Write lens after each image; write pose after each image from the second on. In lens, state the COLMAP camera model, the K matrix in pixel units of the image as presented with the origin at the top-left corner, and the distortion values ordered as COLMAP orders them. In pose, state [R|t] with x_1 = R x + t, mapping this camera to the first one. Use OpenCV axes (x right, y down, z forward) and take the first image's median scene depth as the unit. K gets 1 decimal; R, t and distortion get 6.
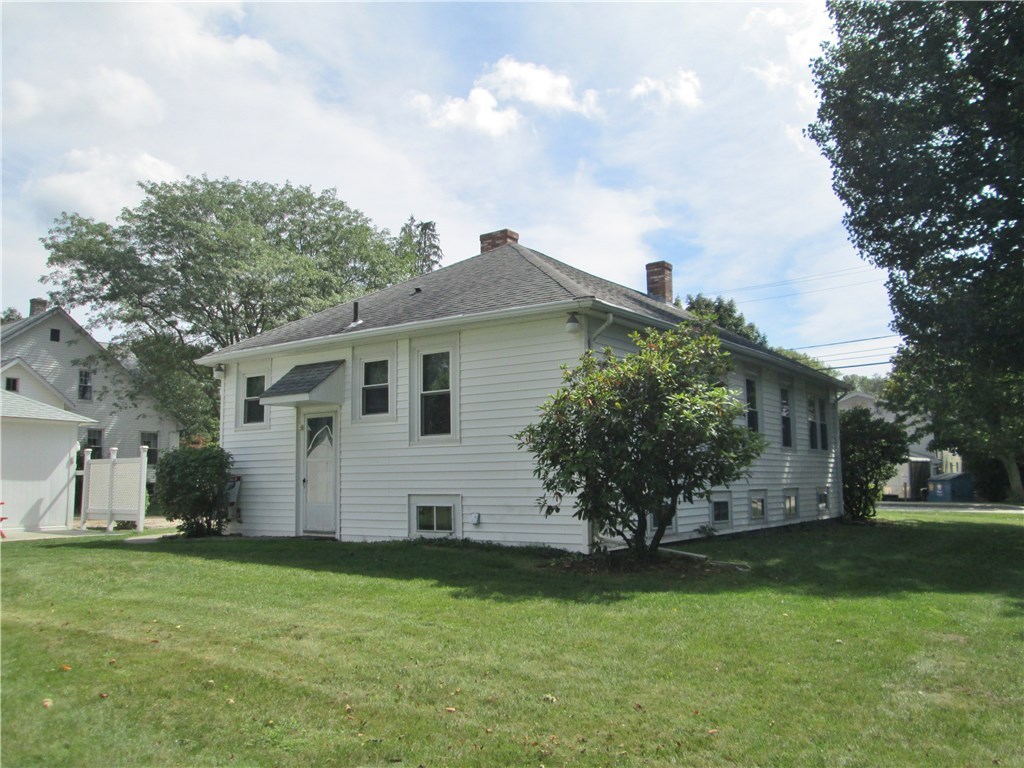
lens RADIAL K [[854.4, 0, 497.0], [0, 854.4, 386.6], [0, 0, 1]] dist [-0.034140, 0.018413]
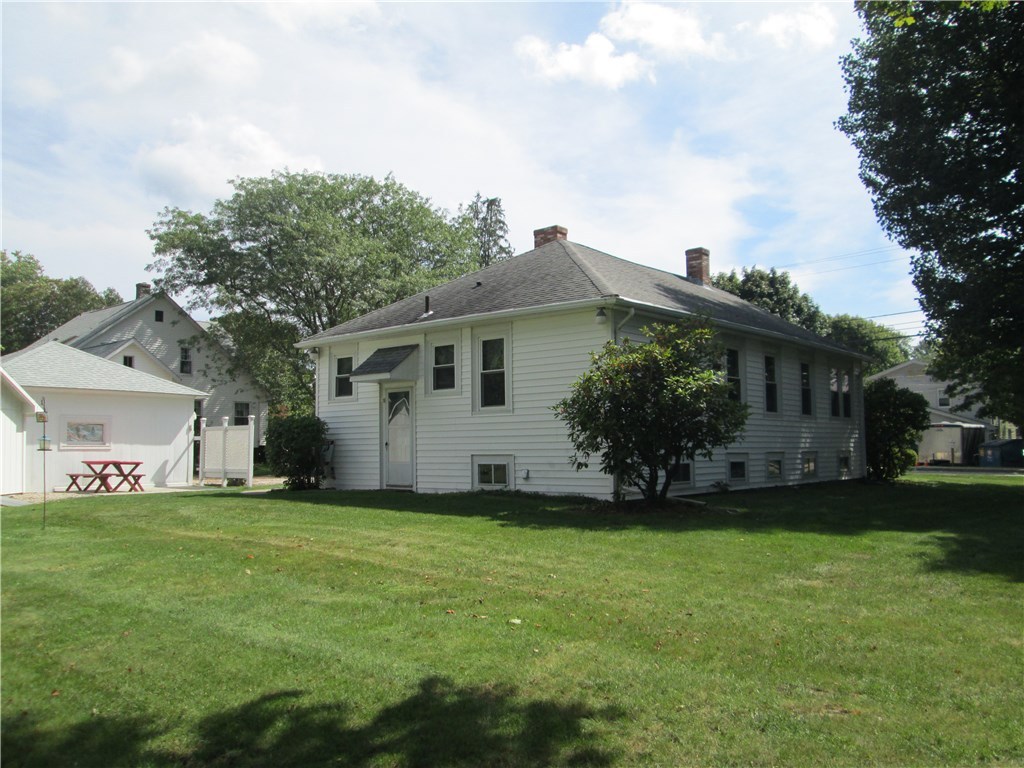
lens RADIAL K [[854.4, 0, 497.0], [0, 854.4, 386.6], [0, 0, 1]] dist [-0.034140, 0.018413]
pose [[0.996651, -0.005218, -0.081610, 0.026021], [0.008334, 0.999248, 0.037880, -0.013787], [0.081351, -0.038433, 0.995944, -0.166399]]
